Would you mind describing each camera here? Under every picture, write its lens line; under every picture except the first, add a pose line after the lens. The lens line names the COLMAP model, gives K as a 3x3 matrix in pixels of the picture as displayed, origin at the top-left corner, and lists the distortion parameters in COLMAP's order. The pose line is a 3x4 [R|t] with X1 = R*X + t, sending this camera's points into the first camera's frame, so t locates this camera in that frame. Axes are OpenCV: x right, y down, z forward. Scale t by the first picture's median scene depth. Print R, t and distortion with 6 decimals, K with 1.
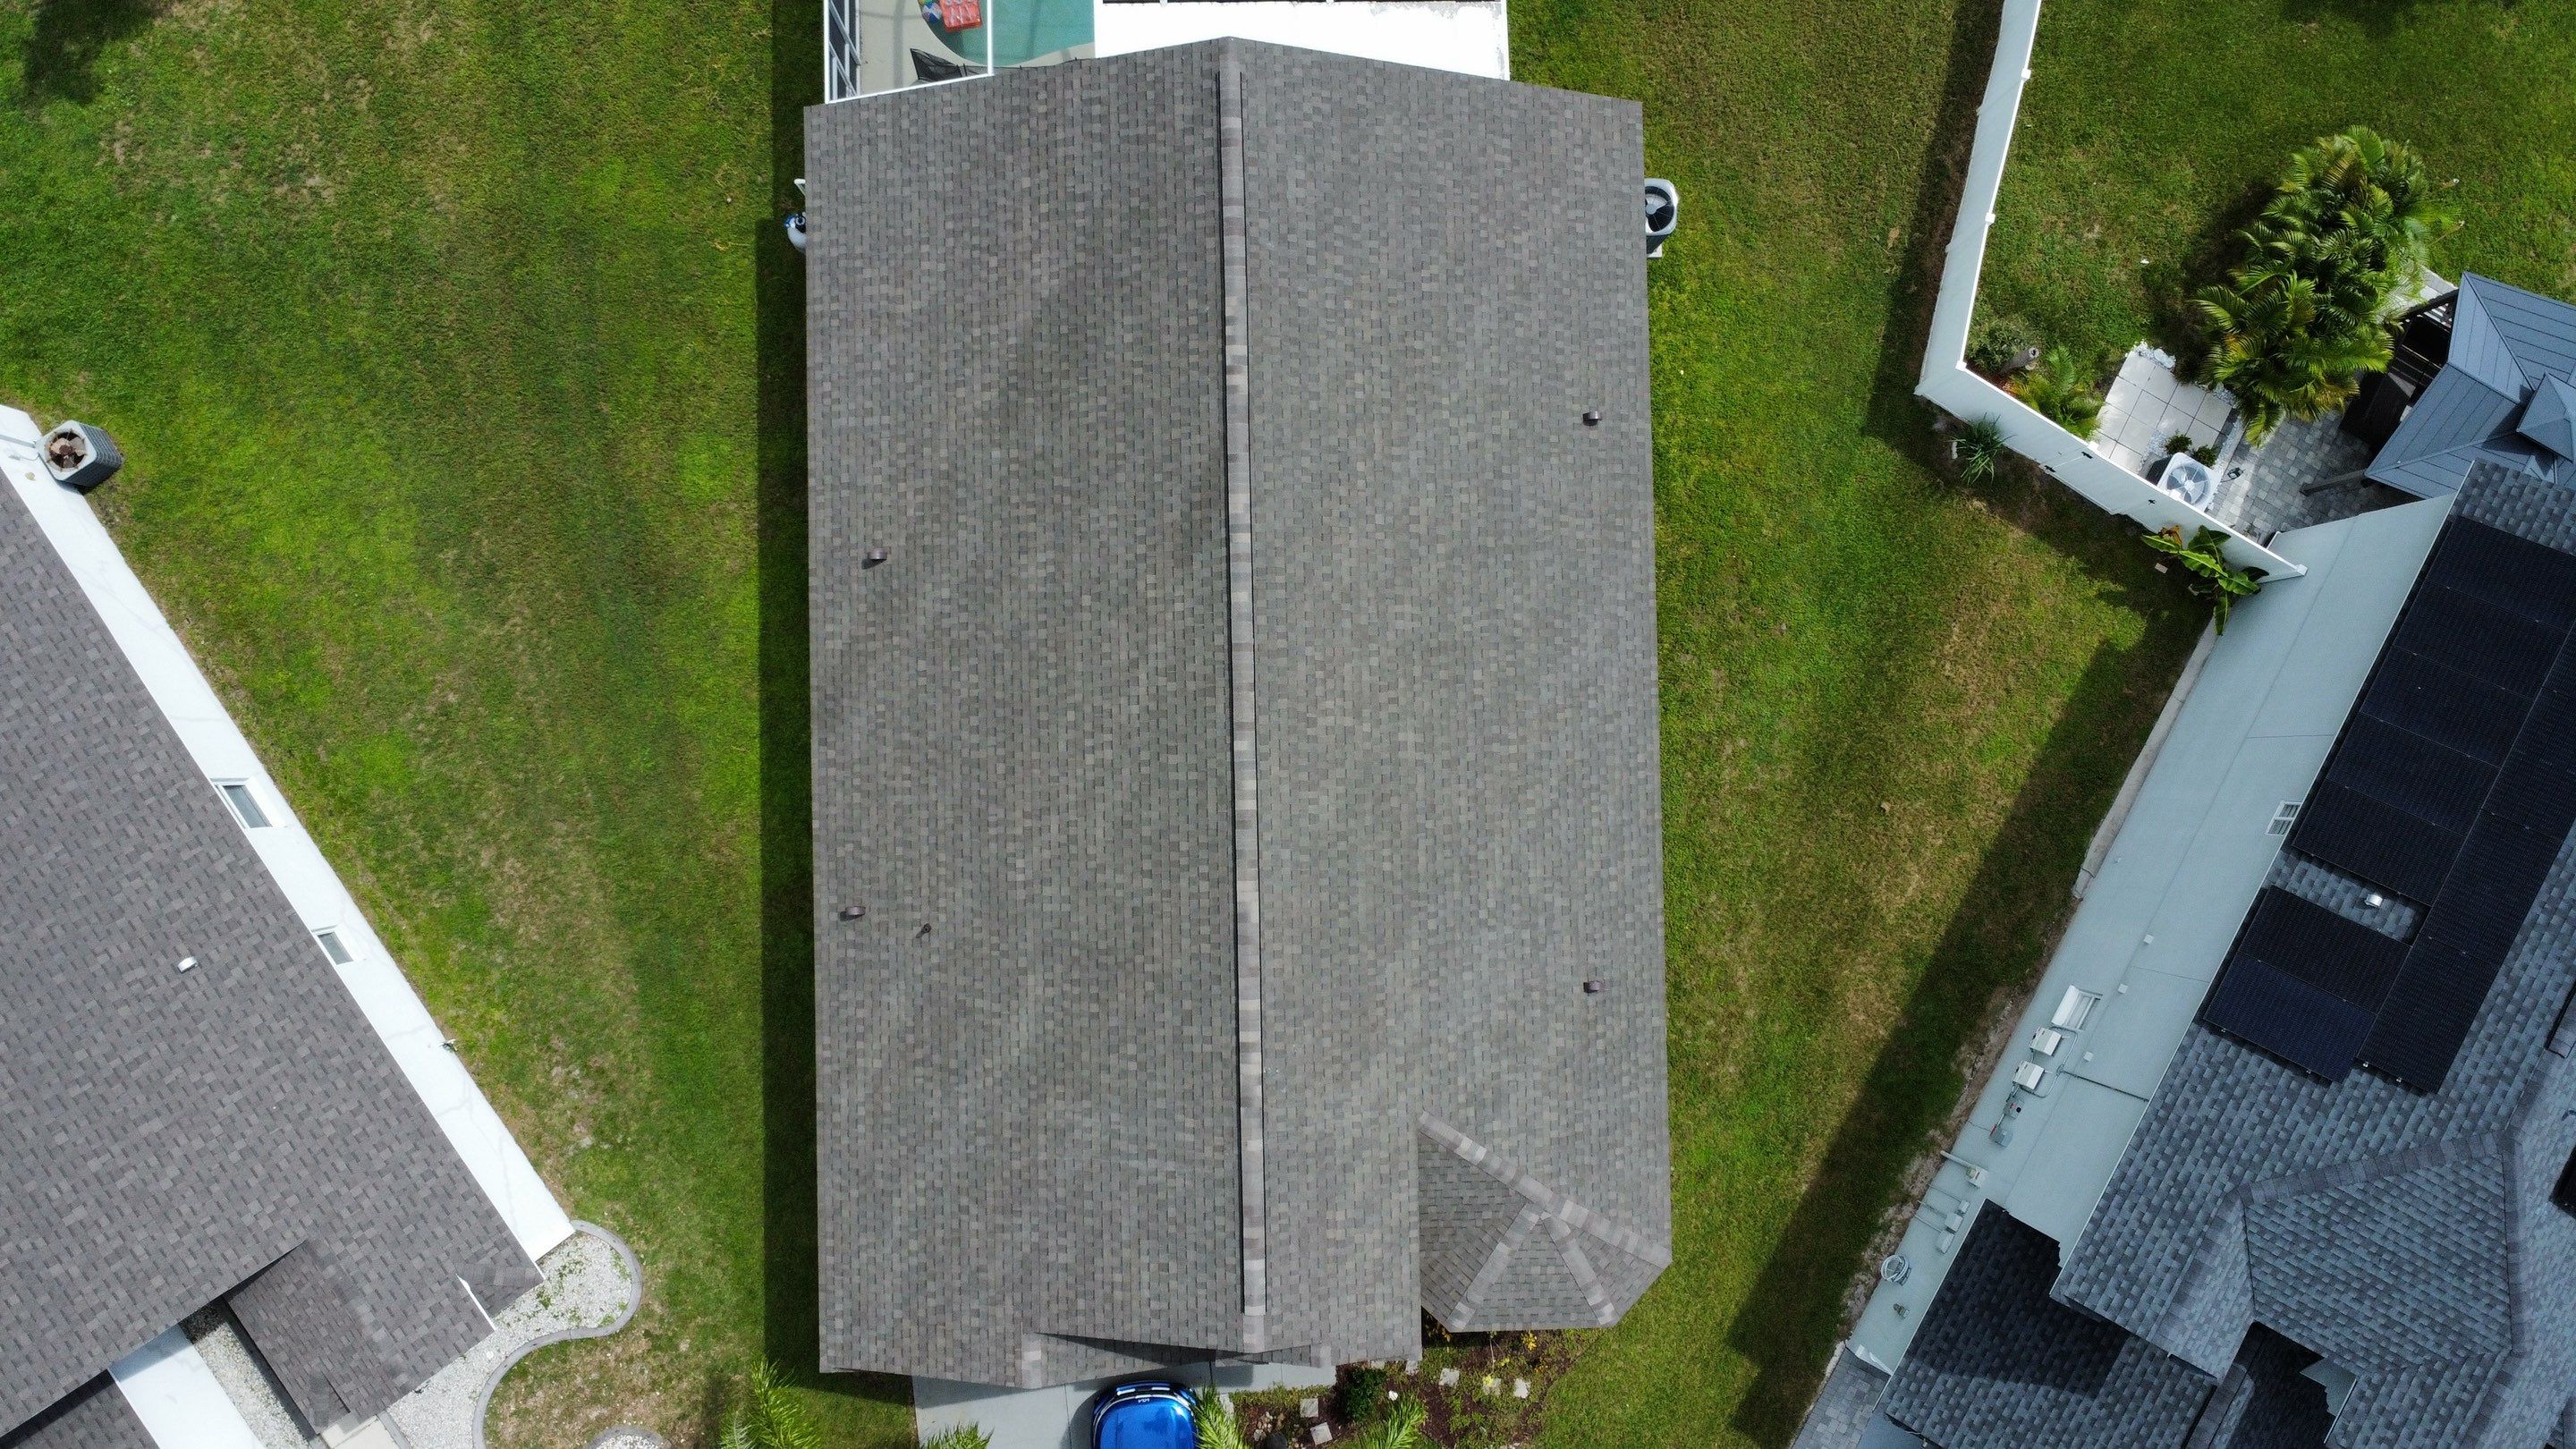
lens RADIAL K [[1866.1, 0, 1265.0], [0, 1866.1, 712.4], [0, 0, 1]] dist [-0.013472, -0.030757]
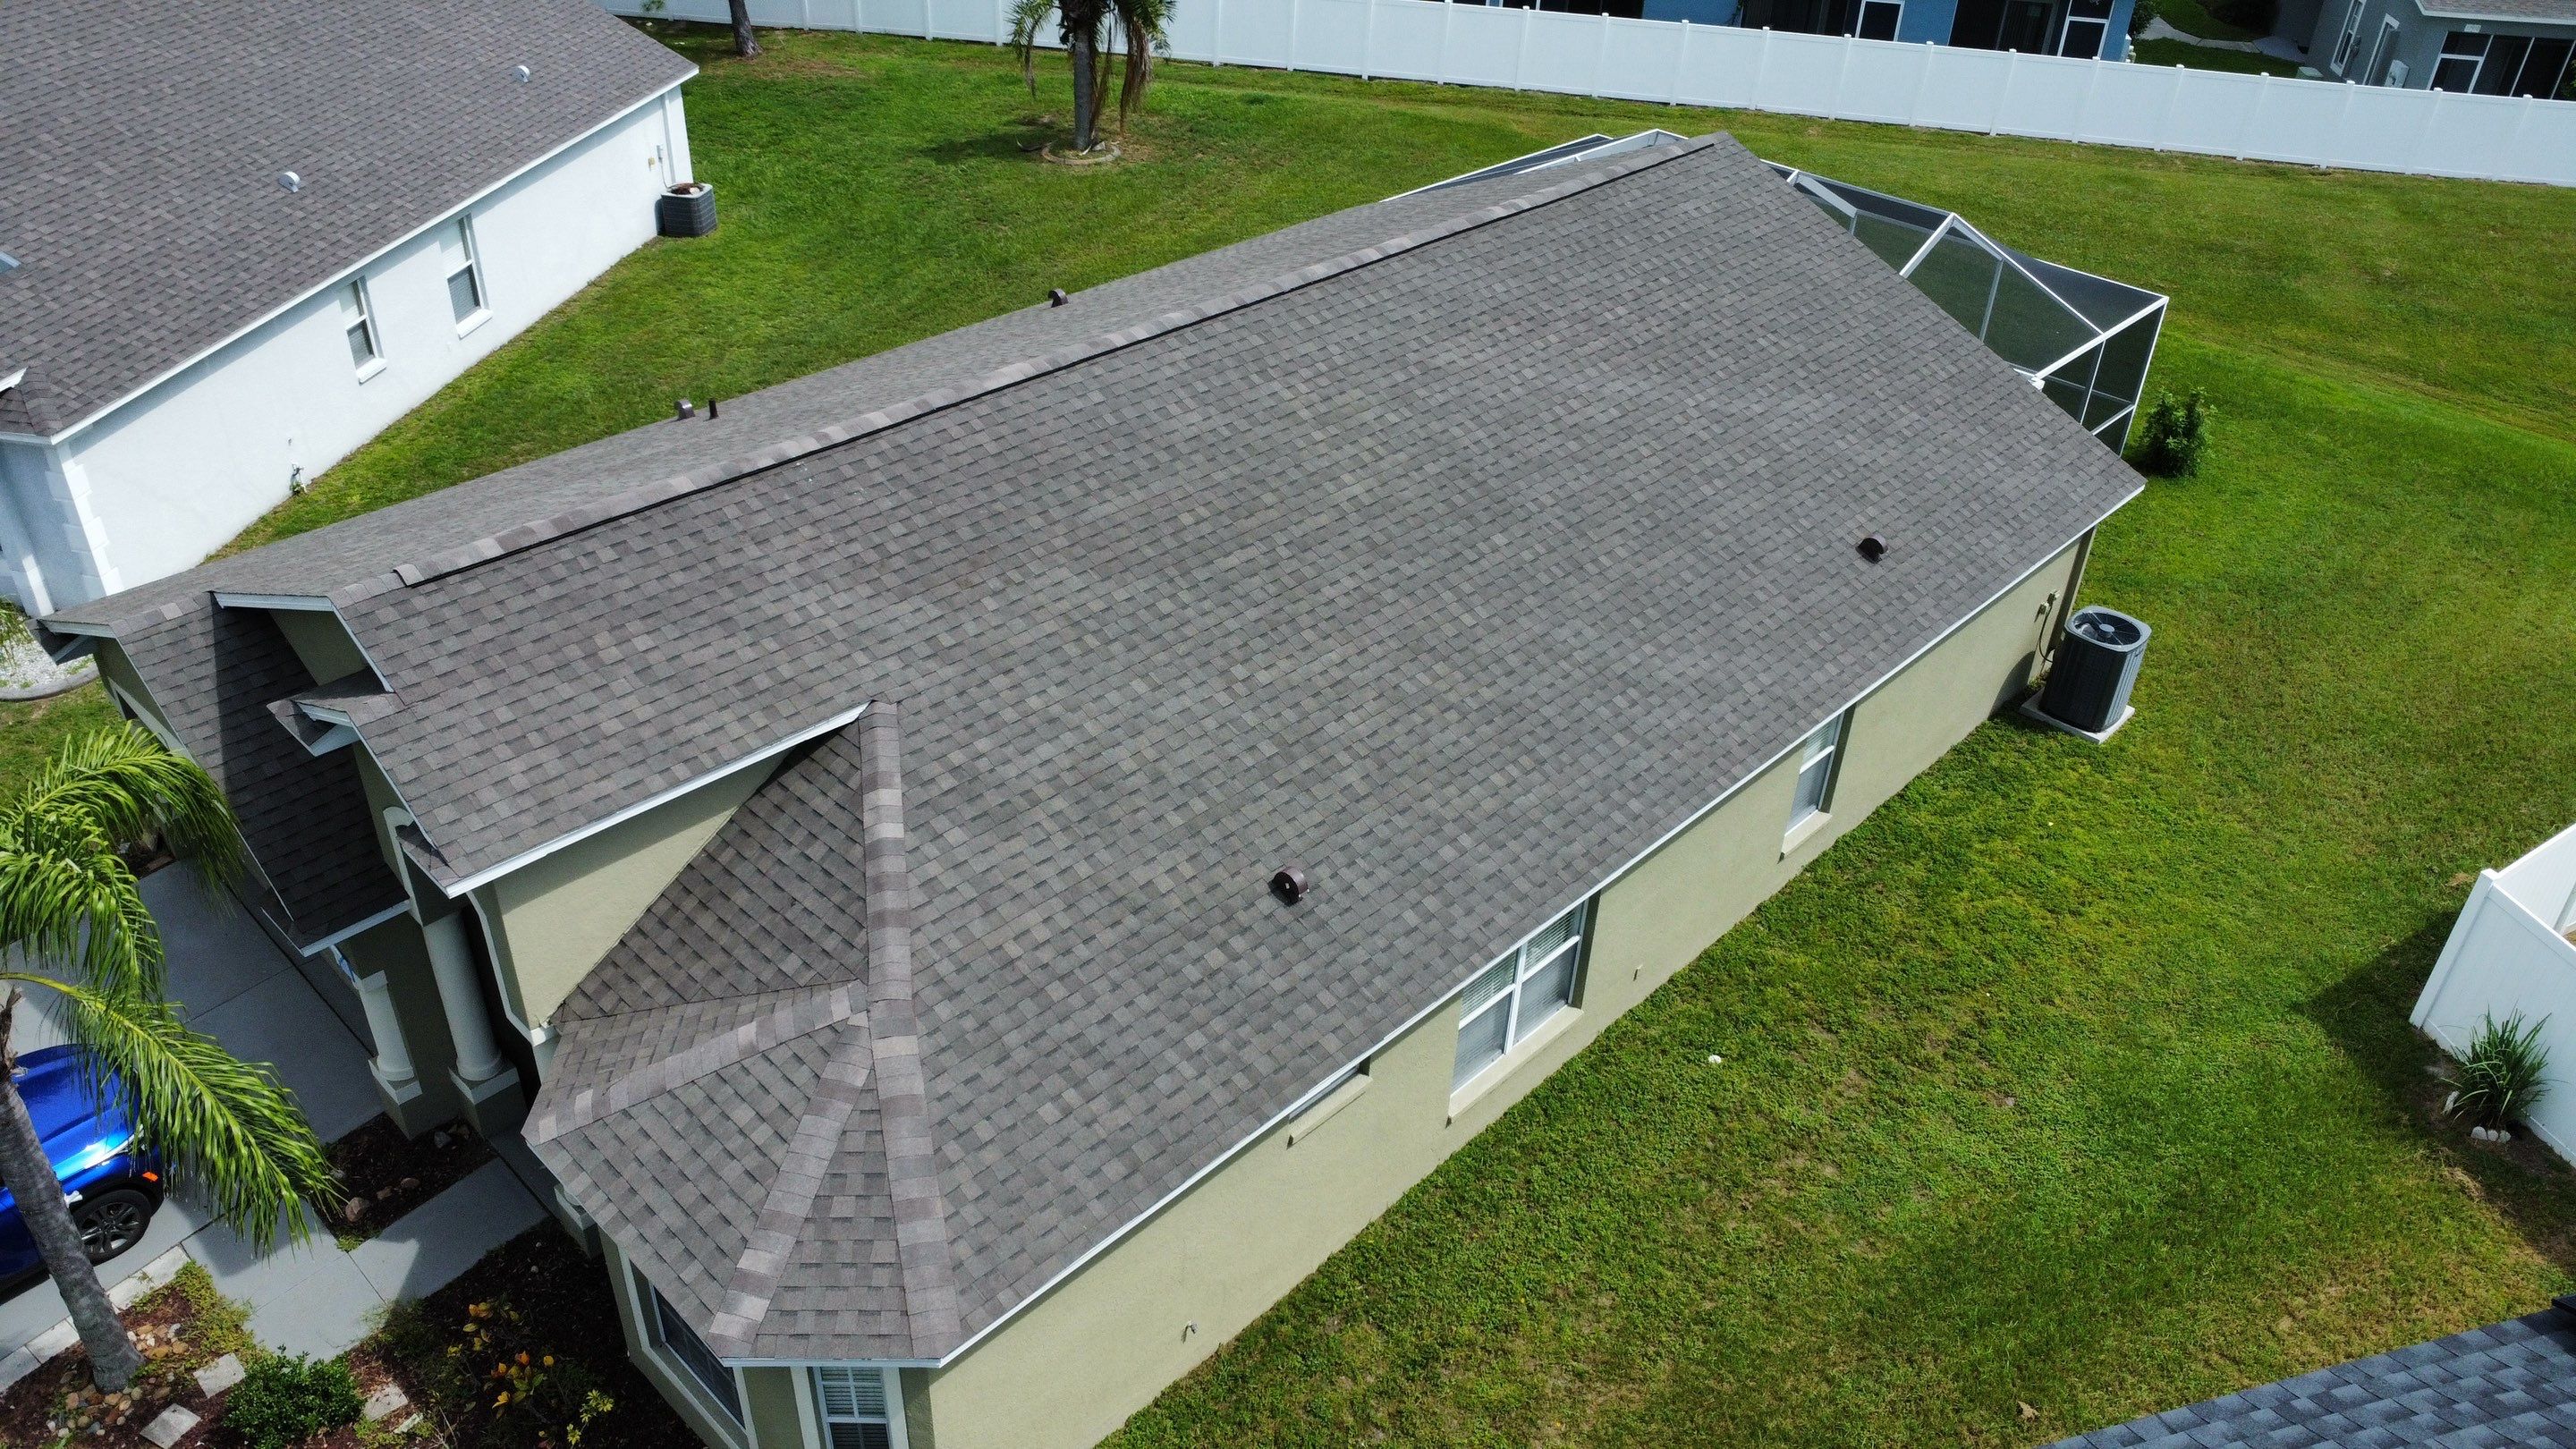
lens RADIAL K [[1866.1, 0, 1274.9], [0, 1866.1, 709.2], [0, 0, 1]] dist [-0.013472, -0.030757]
pose [[0.702723, 0.381074, -0.600801, 0.472173], [-0.711354, 0.391127, -0.583948, 0.438589], [0.012462, 0.837737, 0.545932, 0.692615]]
